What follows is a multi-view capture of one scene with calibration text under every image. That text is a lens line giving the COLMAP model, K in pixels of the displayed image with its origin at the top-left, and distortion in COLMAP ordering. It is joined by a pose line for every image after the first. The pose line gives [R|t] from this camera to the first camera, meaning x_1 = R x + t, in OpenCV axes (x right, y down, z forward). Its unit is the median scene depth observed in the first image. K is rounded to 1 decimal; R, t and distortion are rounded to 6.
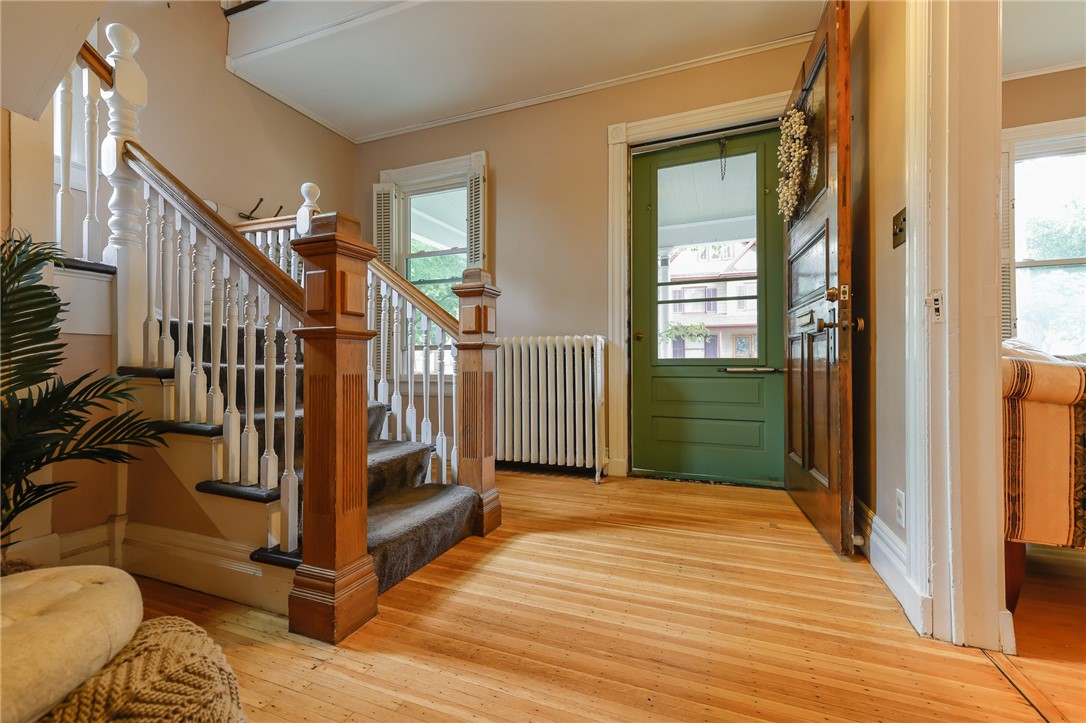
lens RADIAL K [[450.4, 0, 537.5], [0, 450.4, 359.7], [0, 0, 1]] dist [0.010613, 0.000096]
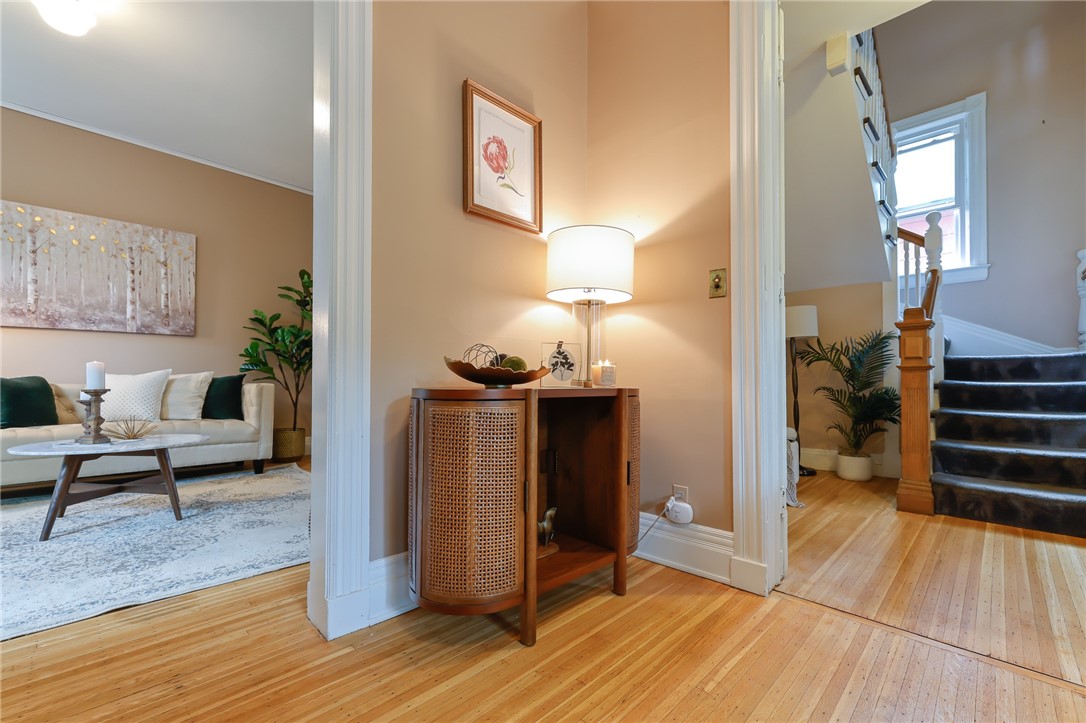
lens RADIAL K [[475.9, 0, 544.9], [0, 475.9, 375.0], [0, 0, 1]] dist [0.009865, 0.000625]
pose [[-0.377669, -0.007557, -0.925910, 1.441402], [0.009397, 0.999884, -0.011993, -0.007991], [0.925893, -0.013230, -0.377554, 0.190002]]
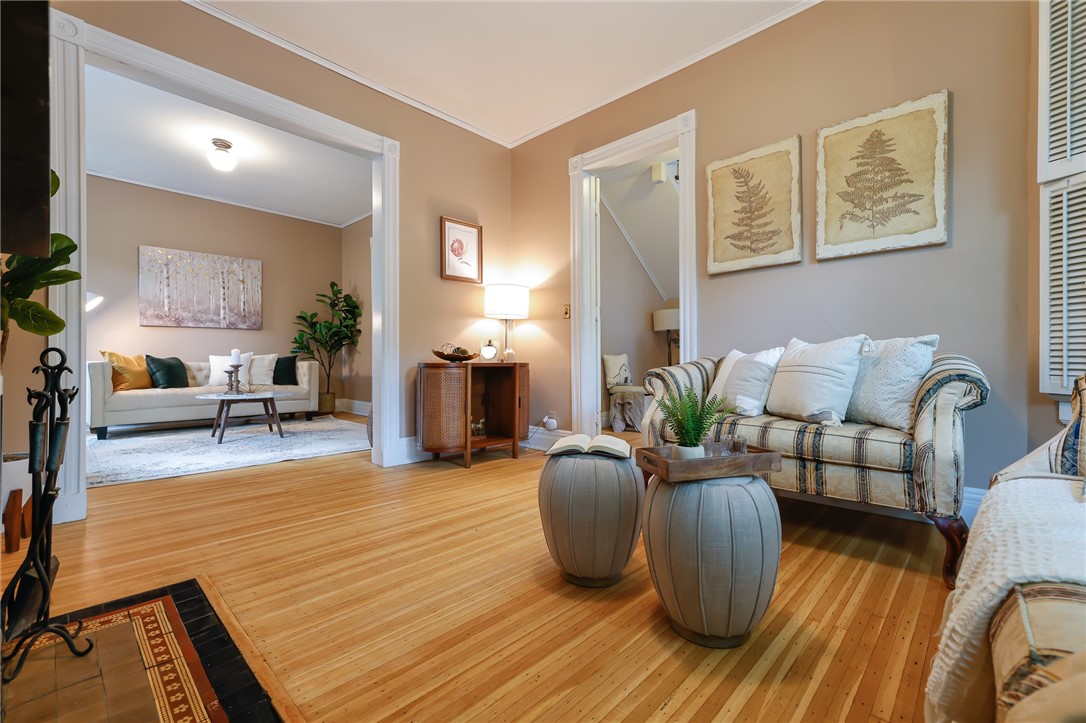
lens RADIAL K [[475.9, 0, 558.2], [0, 475.9, 358.2], [0, 0, 1]] dist [0.009865, 0.000625]
pose [[-0.336035, 0.004637, -0.941838, 2.262596], [0.012883, 0.999917, 0.000326, -0.008763], [0.941761, -0.012024, -0.336067, 0.760652]]
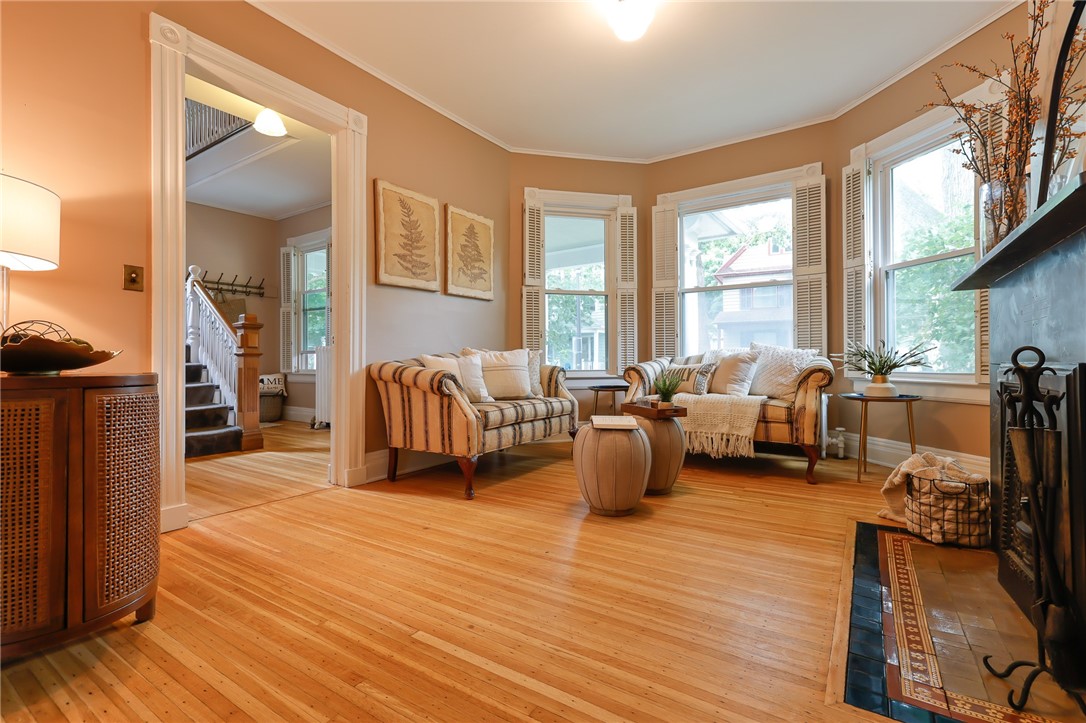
lens RADIAL K [[450.4, 0, 514.1], [0, 450.4, 357.2], [0, 0, 1]] dist [0.010613, 0.000096]
pose [[0.969883, -0.002129, -0.243563, 1.507296], [0.002727, 0.999994, 0.002120, -0.020119], [0.243557, -0.002721, 0.969883, -0.613193]]
